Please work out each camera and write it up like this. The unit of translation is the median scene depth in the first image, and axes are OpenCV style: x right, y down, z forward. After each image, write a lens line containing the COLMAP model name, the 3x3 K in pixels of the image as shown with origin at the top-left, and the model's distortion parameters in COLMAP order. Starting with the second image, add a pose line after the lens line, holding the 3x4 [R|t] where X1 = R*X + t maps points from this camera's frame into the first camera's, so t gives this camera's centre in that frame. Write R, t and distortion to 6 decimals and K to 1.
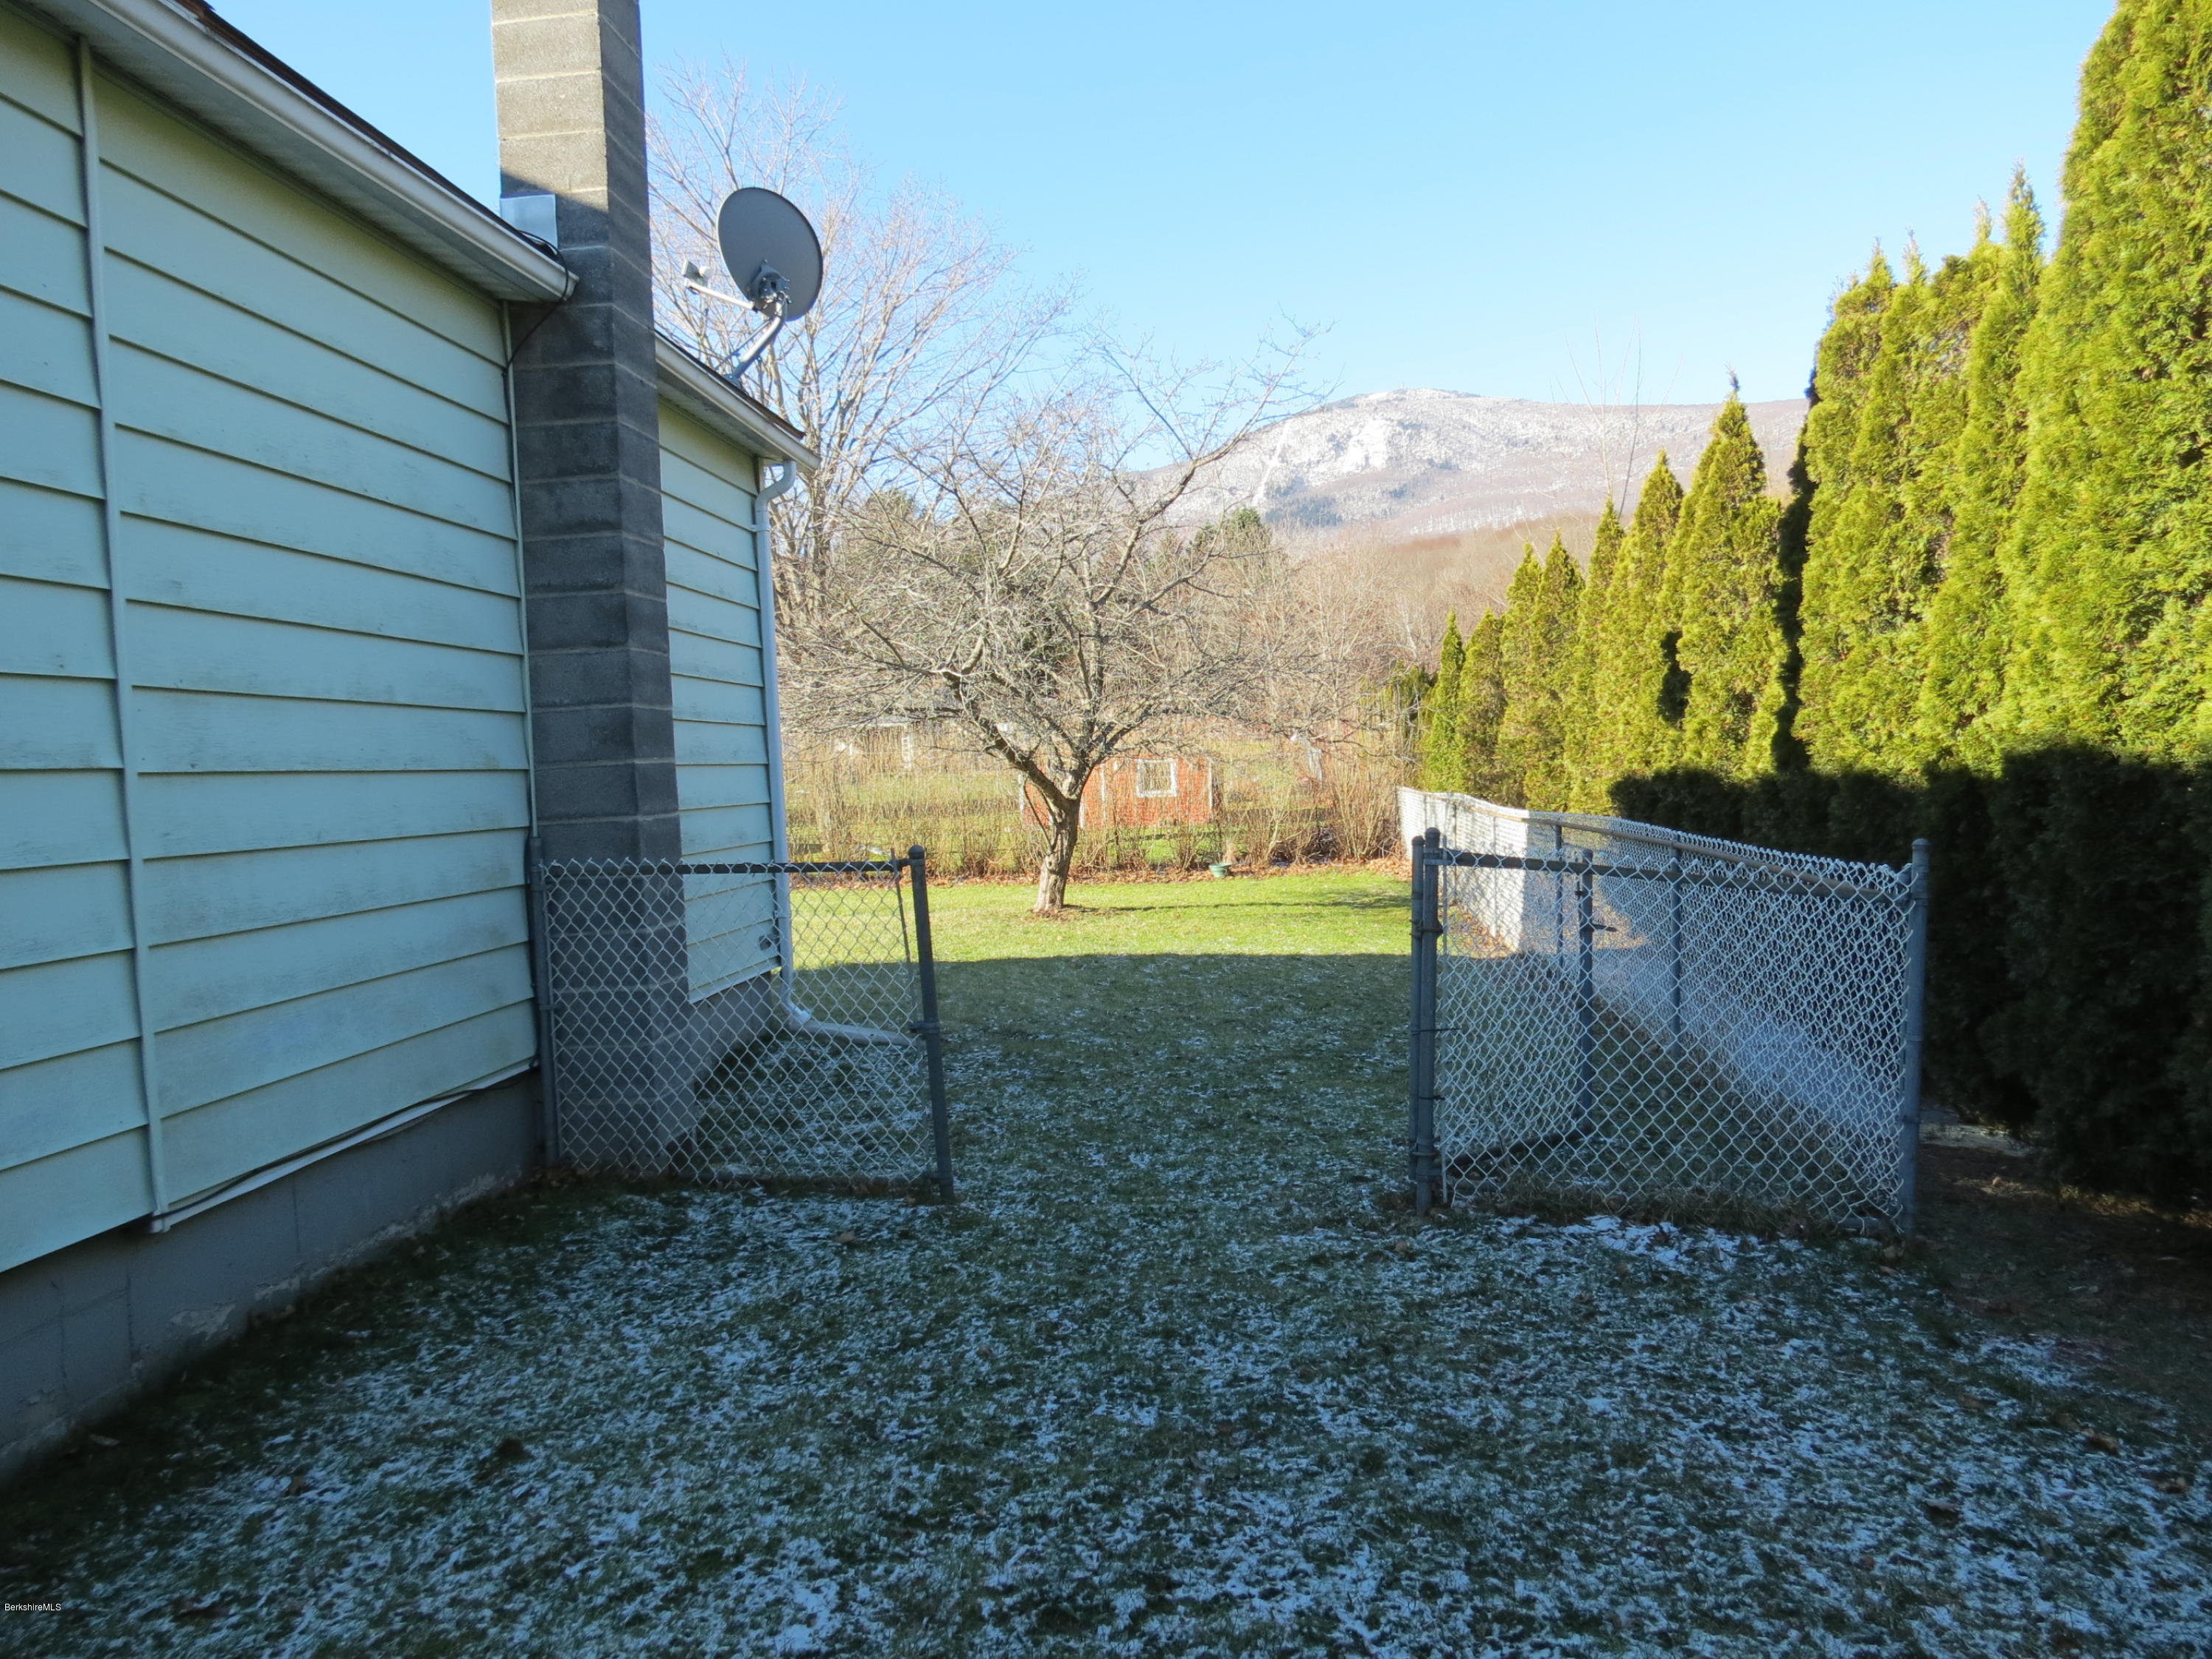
lens RADIAL K [[1547.3, 0, 1107.3], [0, 1547.3, 825.9], [0, 0, 1]] dist [-0.058602, -0.002295]
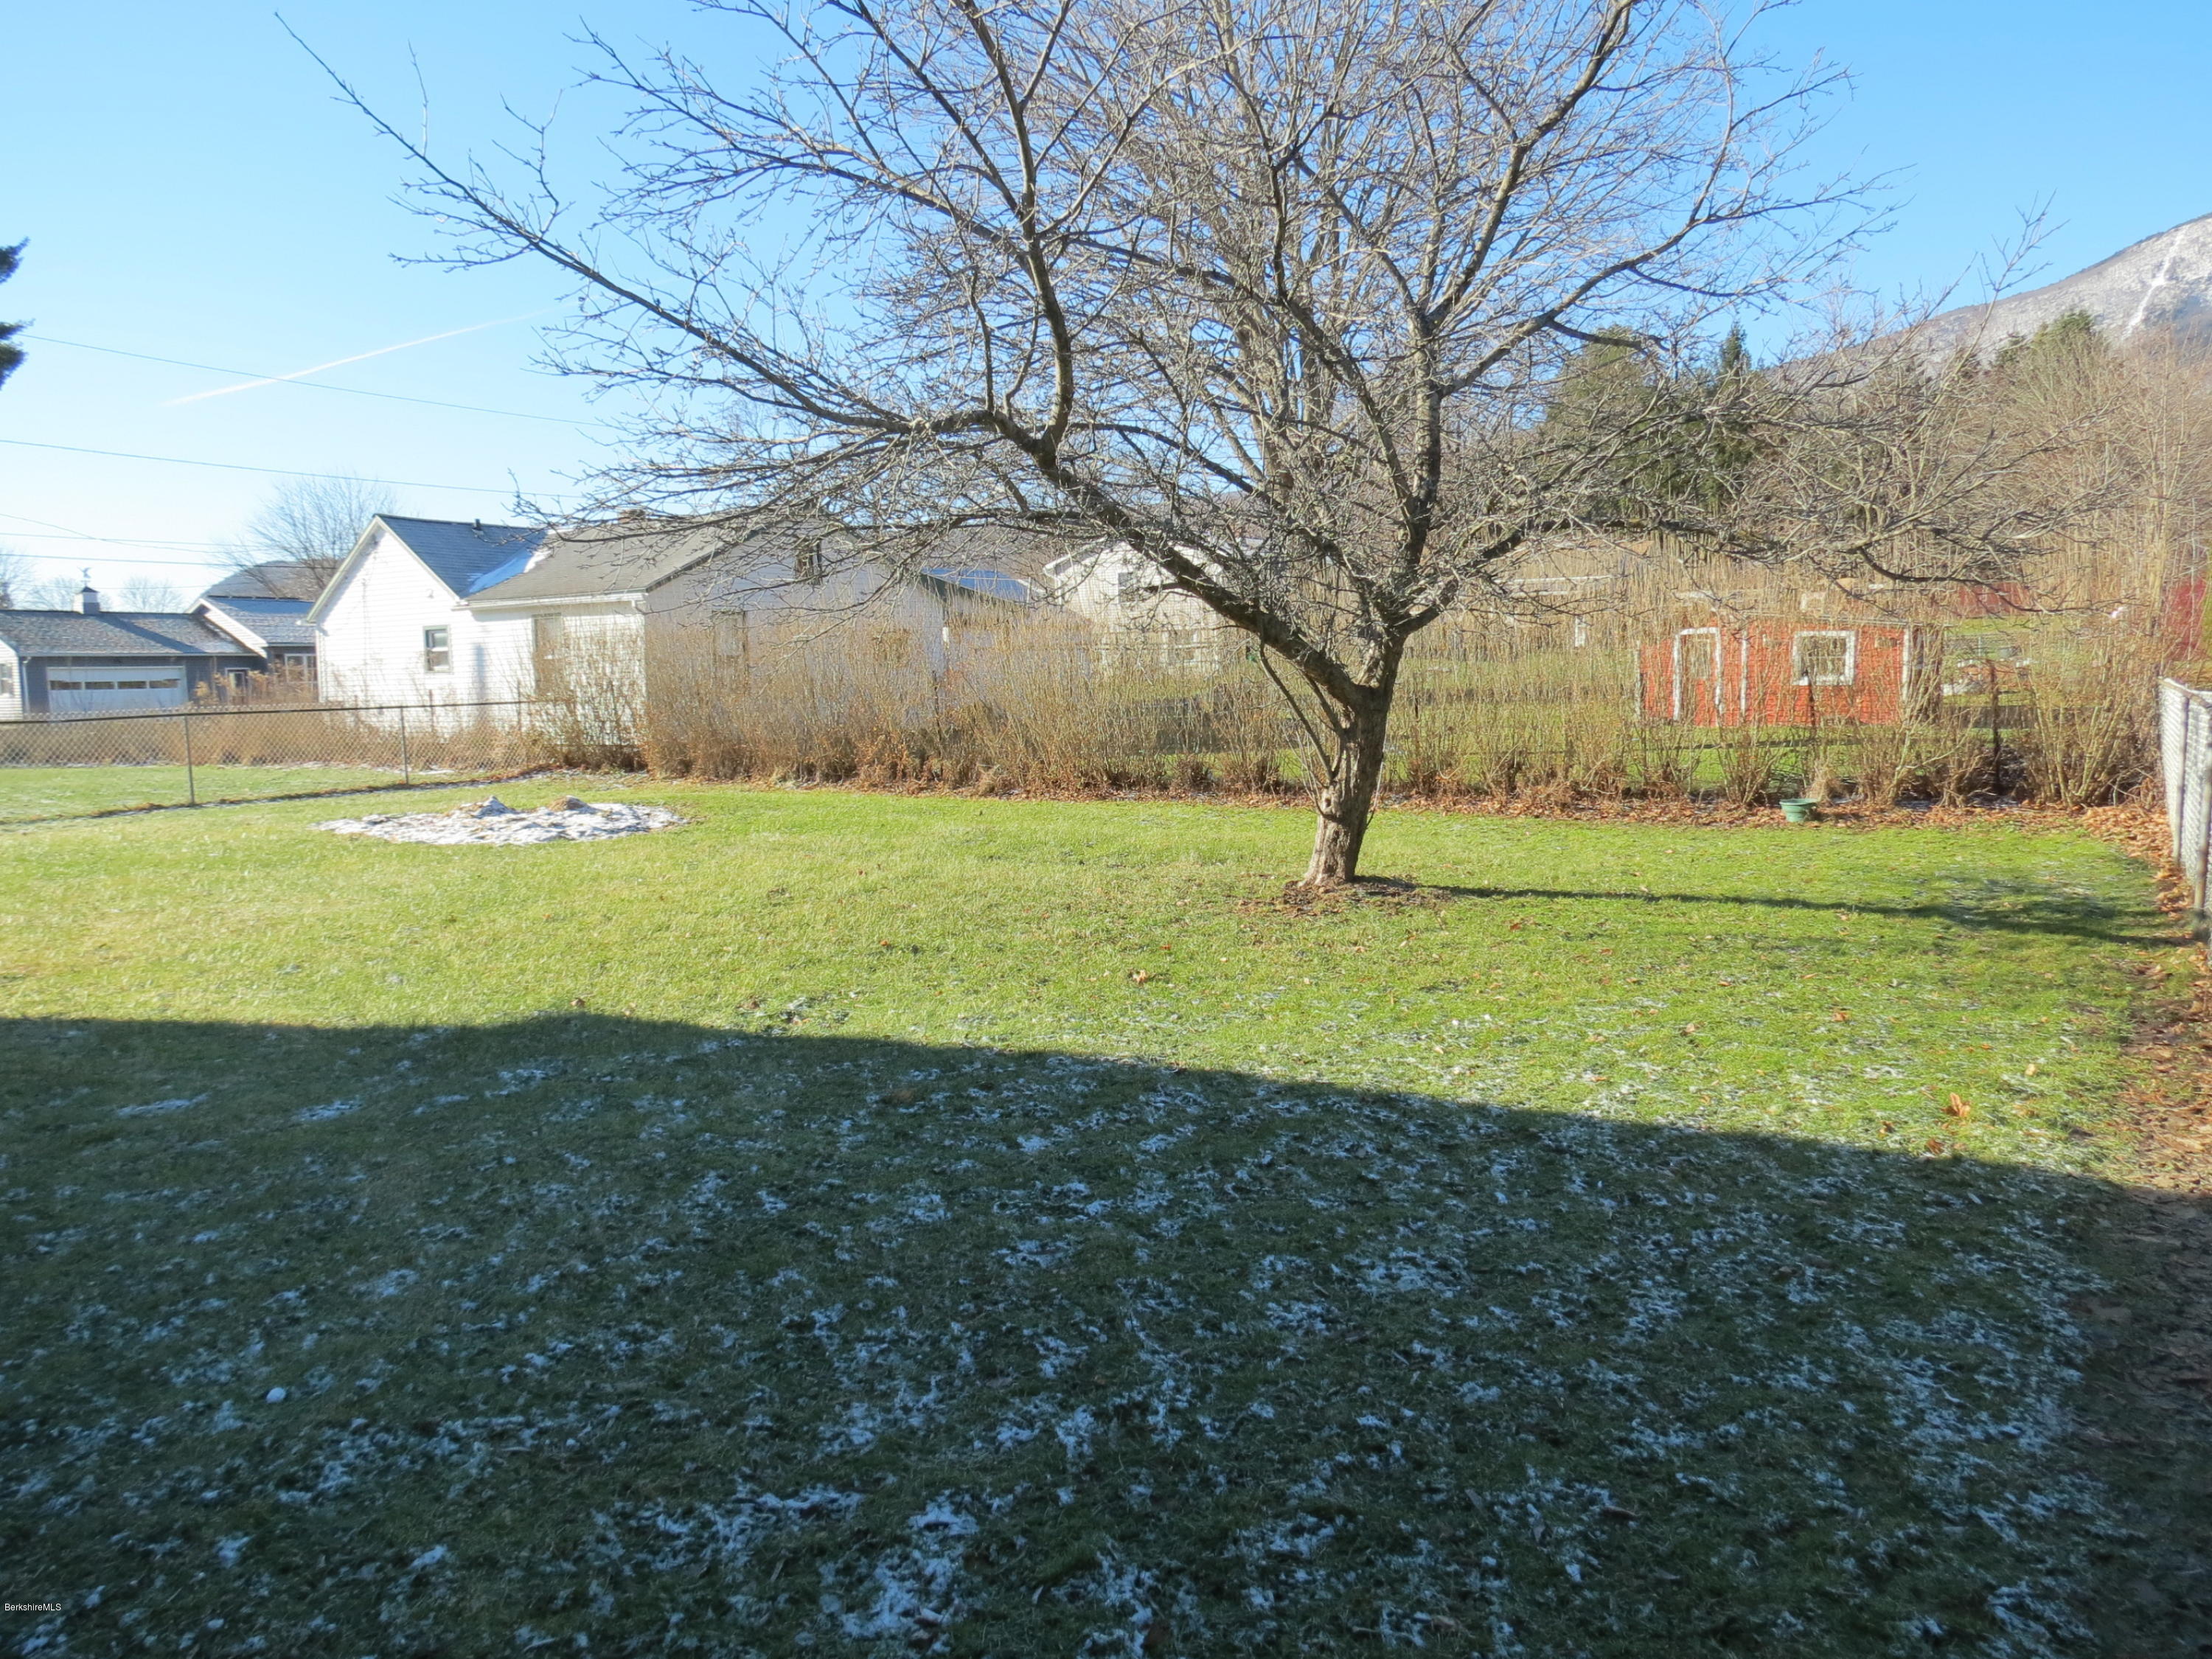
lens RADIAL K [[1547.3, 0, 1101.9], [0, 1547.3, 838.3], [0, 0, 1]] dist [-0.058602, -0.002295]
pose [[0.881655, 0.072039, -0.466363, 0.111894], [-0.028810, 0.994652, 0.099179, -0.011581], [0.471014, -0.074006, 0.879016, 0.347881]]
